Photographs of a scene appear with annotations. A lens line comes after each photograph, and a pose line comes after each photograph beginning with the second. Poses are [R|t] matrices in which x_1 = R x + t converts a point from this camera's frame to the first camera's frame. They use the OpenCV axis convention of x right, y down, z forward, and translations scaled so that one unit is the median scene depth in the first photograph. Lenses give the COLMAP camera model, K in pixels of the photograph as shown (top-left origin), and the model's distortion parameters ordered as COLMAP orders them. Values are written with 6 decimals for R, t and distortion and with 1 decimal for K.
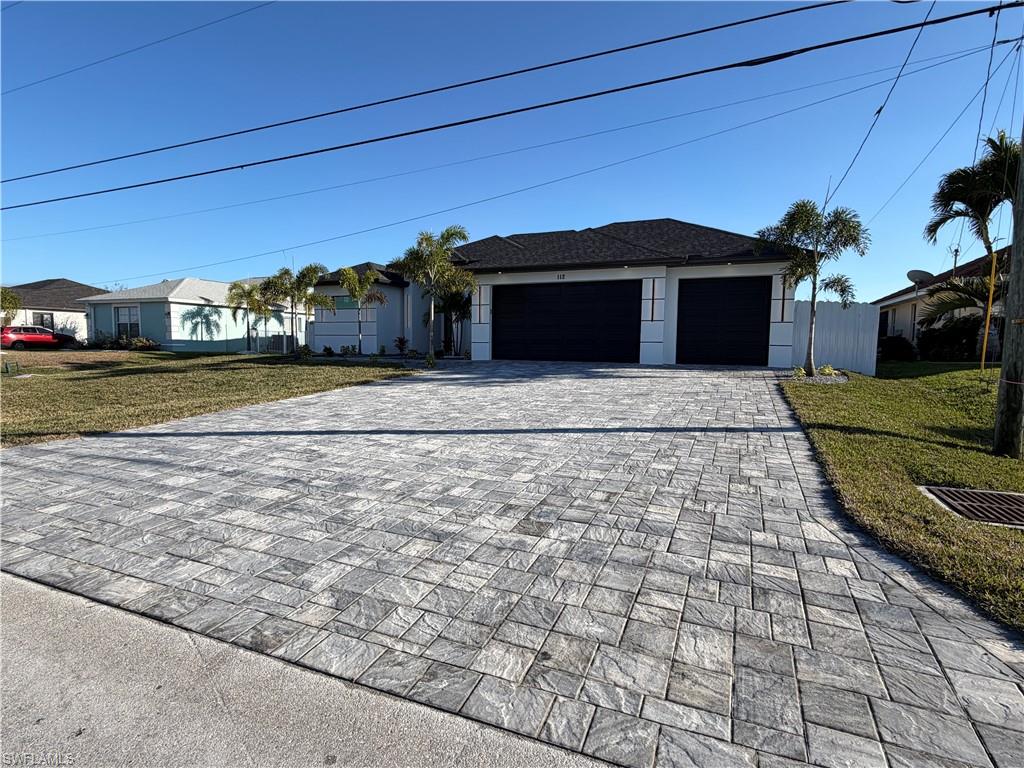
lens RADIAL K [[583.3, 0, 512.0], [0, 583.3, 384.0], [0, 0, 1]] dist [0.050411, 0.000025]
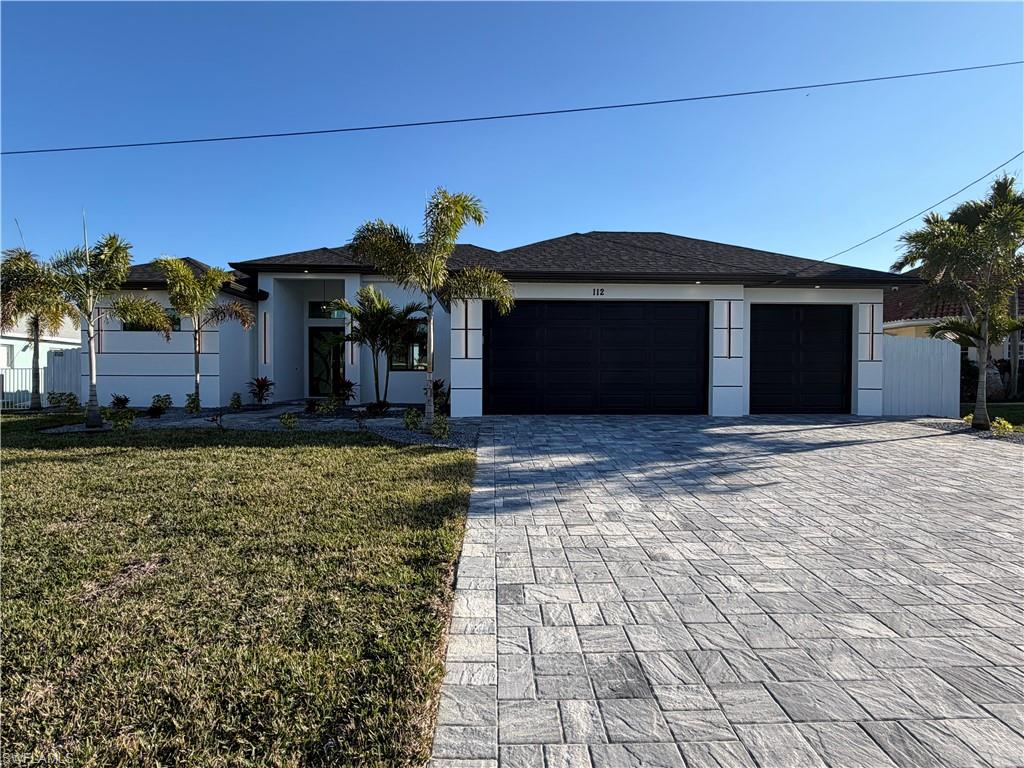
lens RADIAL K [[583.3, 0, 512.0], [0, 583.3, 384.0], [0, 0, 1]] dist [0.050411, 0.000025]
pose [[0.894651, -0.007823, 0.446697, -0.315323], [0.036436, 0.997794, -0.055500, -0.040588], [-0.445277, 0.065929, 0.892962, 0.435429]]
